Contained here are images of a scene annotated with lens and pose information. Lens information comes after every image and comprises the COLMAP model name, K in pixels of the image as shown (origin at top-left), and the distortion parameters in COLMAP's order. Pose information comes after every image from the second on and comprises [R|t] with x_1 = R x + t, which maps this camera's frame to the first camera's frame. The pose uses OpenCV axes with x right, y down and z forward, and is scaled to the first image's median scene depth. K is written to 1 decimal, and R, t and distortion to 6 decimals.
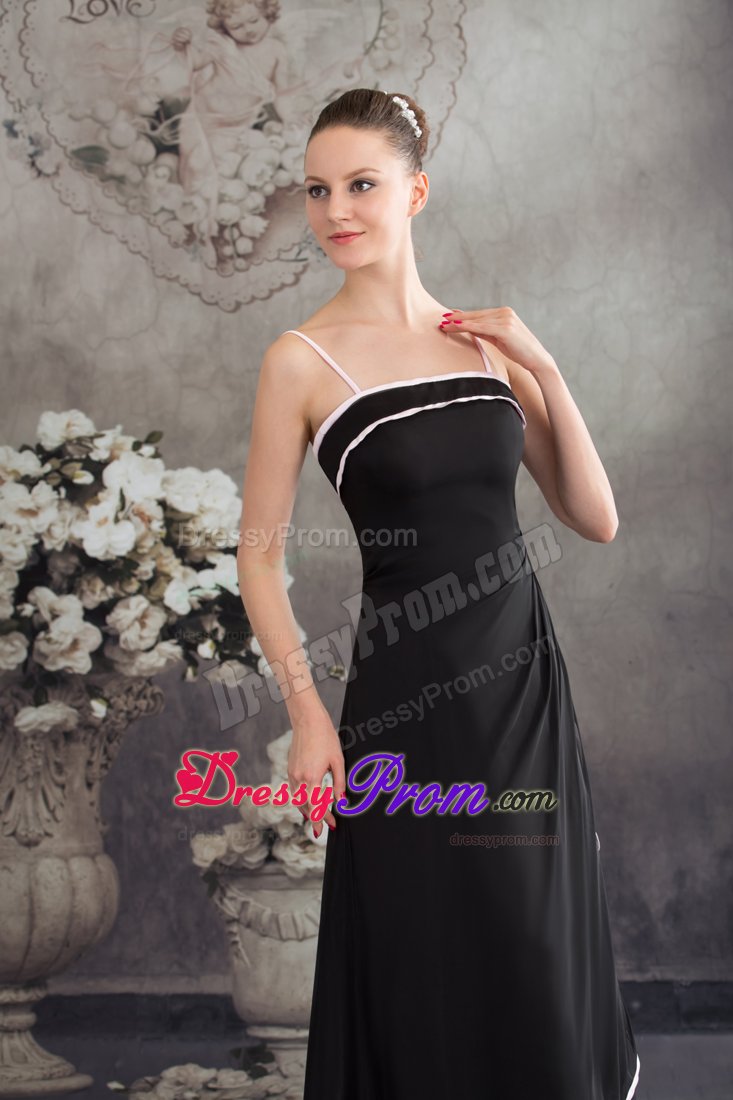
lens RADIAL K [[2294.6, 0, 364.9], [0, 2294.6, 587.6], [0, 0, 1]] dist [-0.224909, 0.000000]
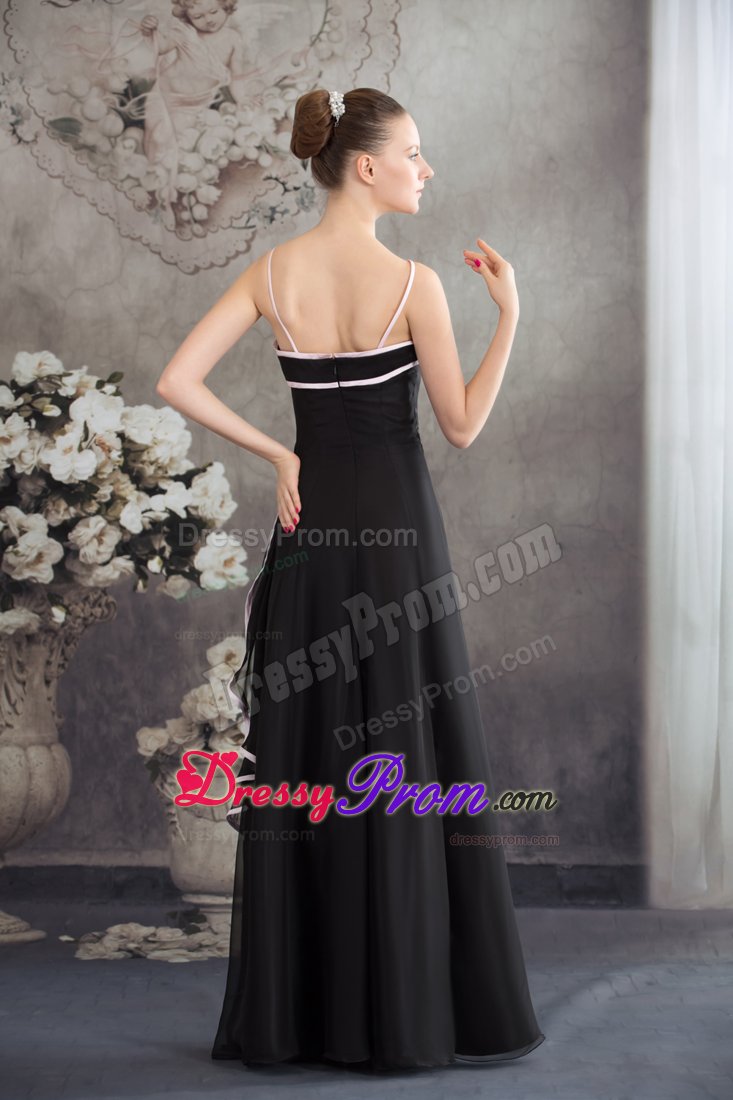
lens RADIAL K [[3056.3, 0, 359.5], [0, 3056.3, 547.6], [0, 0, 1]] dist [-0.037410, 0.000000]
pose [[0.999126, 0.030005, 0.029092, -0.012528], [-0.028966, 0.998950, -0.035504, 0.069469], [-0.030127, 0.034631, 0.998946, -0.519876]]
